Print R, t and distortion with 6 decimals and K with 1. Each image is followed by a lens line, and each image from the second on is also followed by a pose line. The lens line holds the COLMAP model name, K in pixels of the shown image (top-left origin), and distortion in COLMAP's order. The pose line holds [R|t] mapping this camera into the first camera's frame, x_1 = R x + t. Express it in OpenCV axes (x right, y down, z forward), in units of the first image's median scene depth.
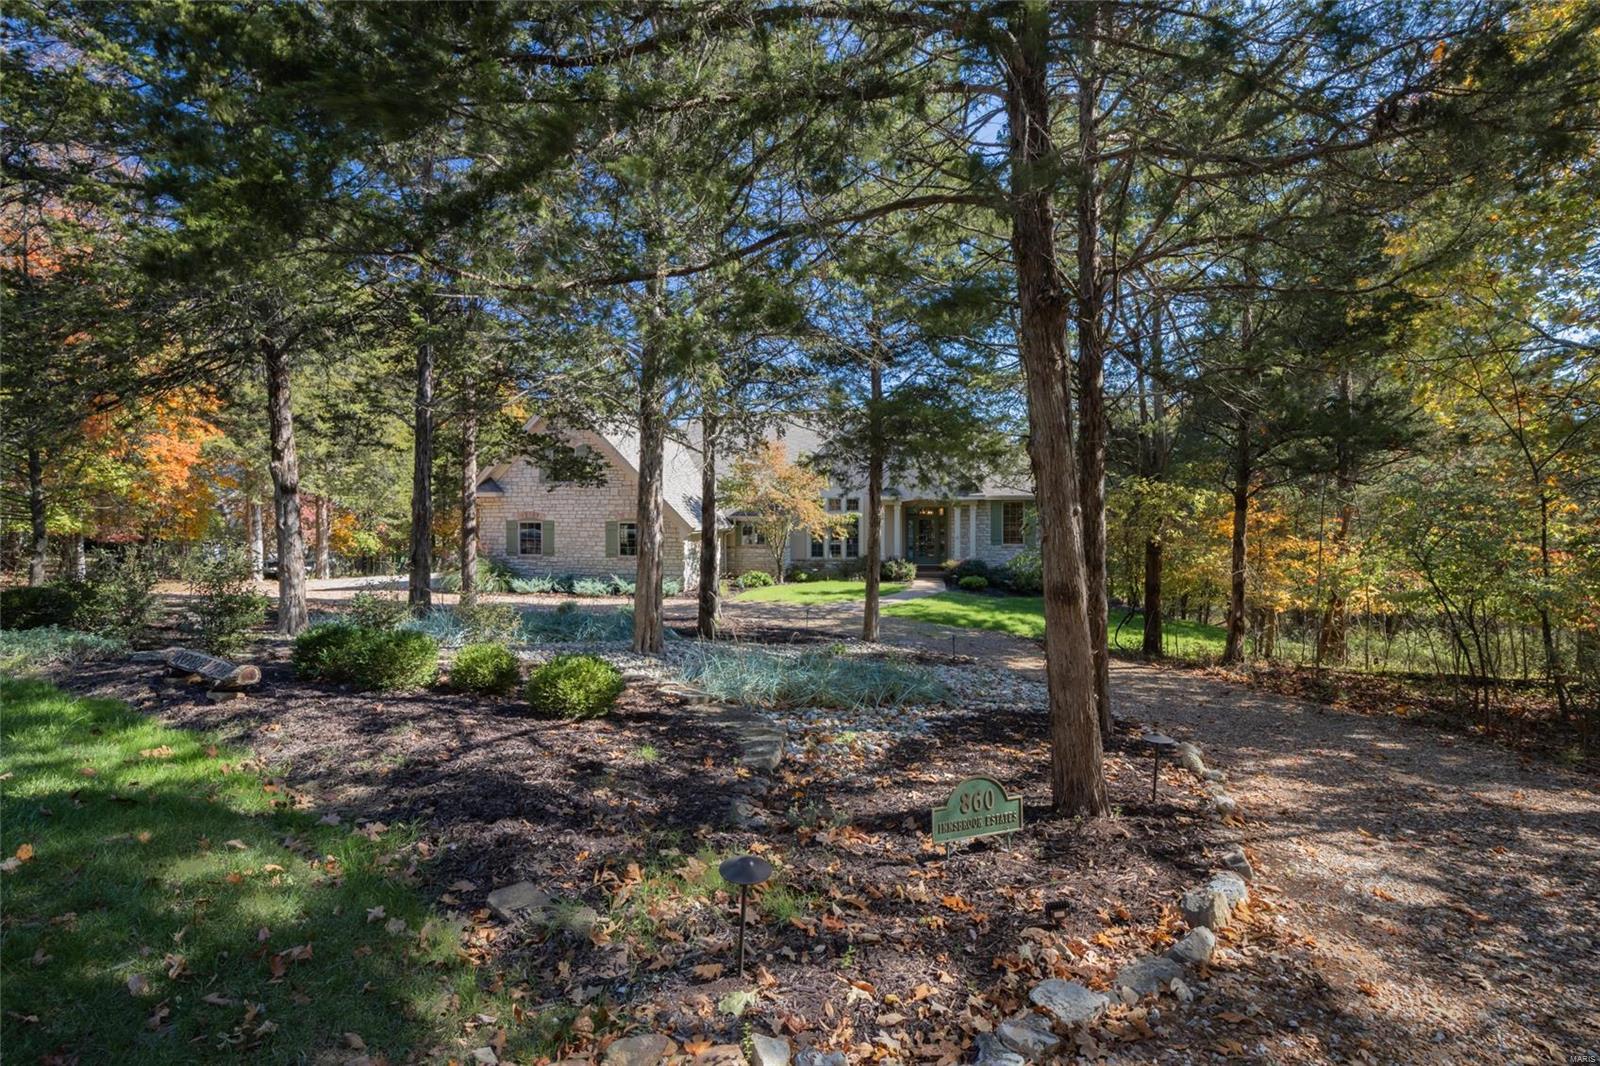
lens RADIAL K [[736.9, 0, 800.0], [0, 736.9, 533.0], [0, 0, 1]] dist [-0.000456, -0.000017]
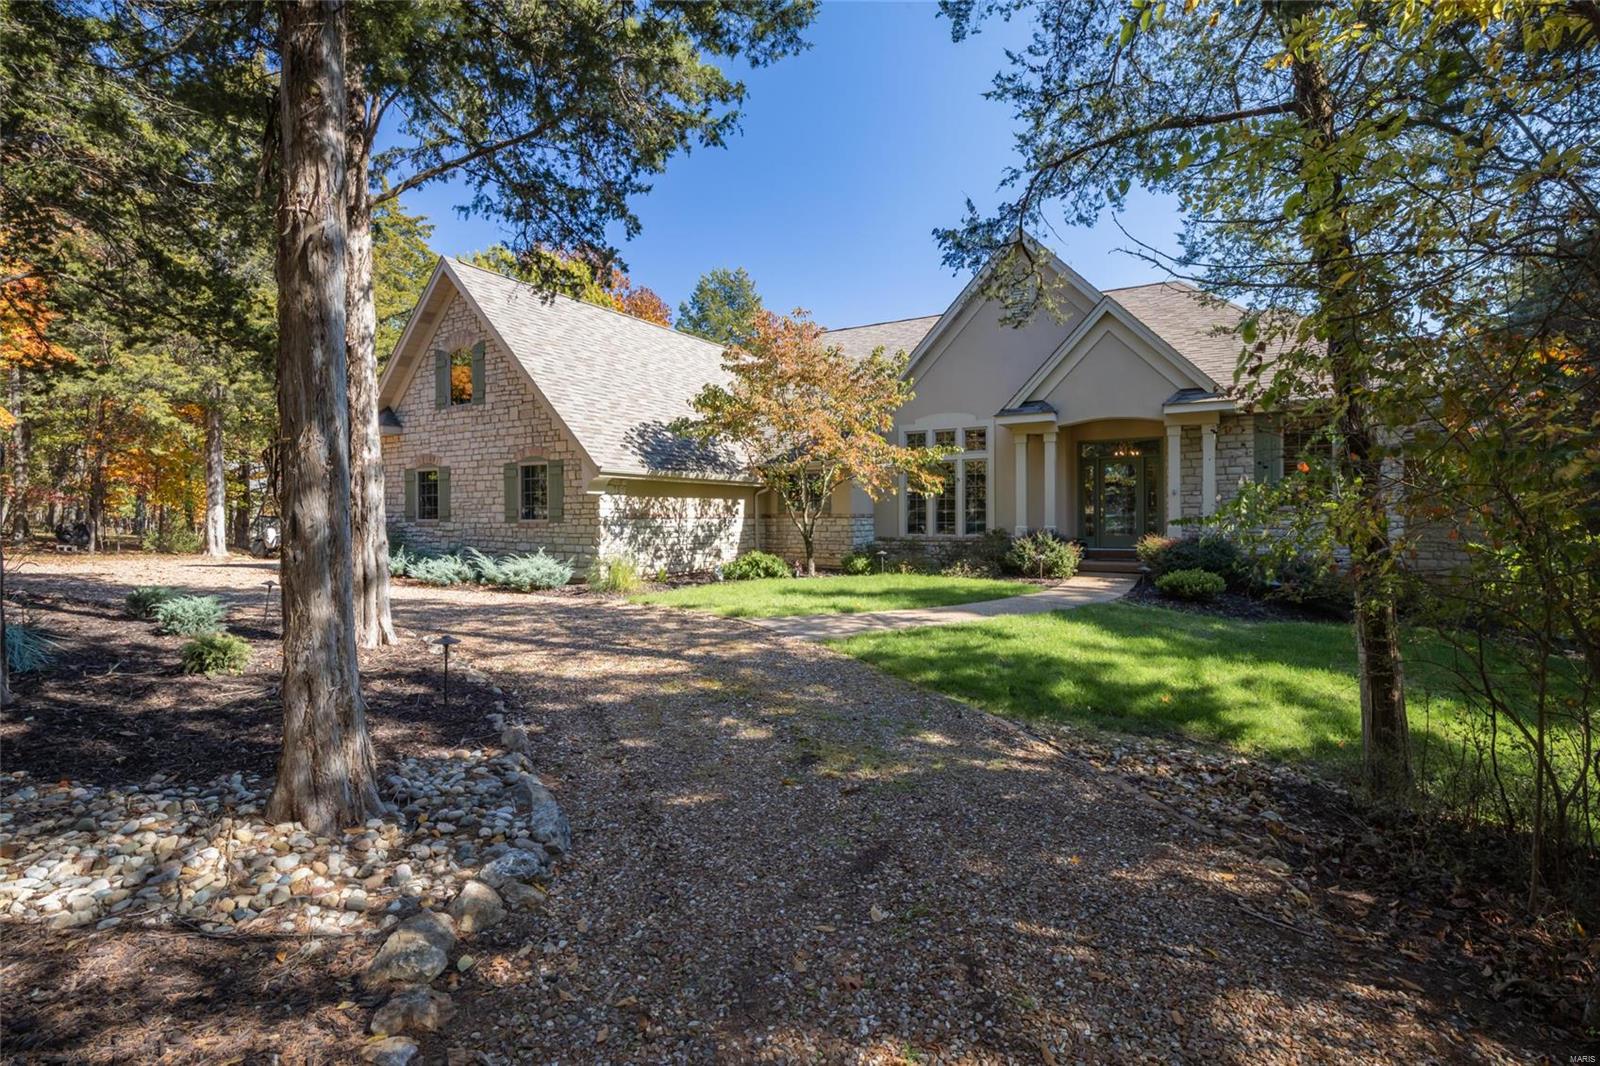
lens RADIAL K [[765.8, 0, 800.0], [0, 765.8, 533.0], [0, 0, 1]] dist [0.000686, 0.000046]
pose [[0.938096, 0.008024, -0.346283, 0.161541], [-0.008414, 0.999965, 0.000377, 0.035568], [0.346274, 0.002560, 0.938130, 0.446495]]
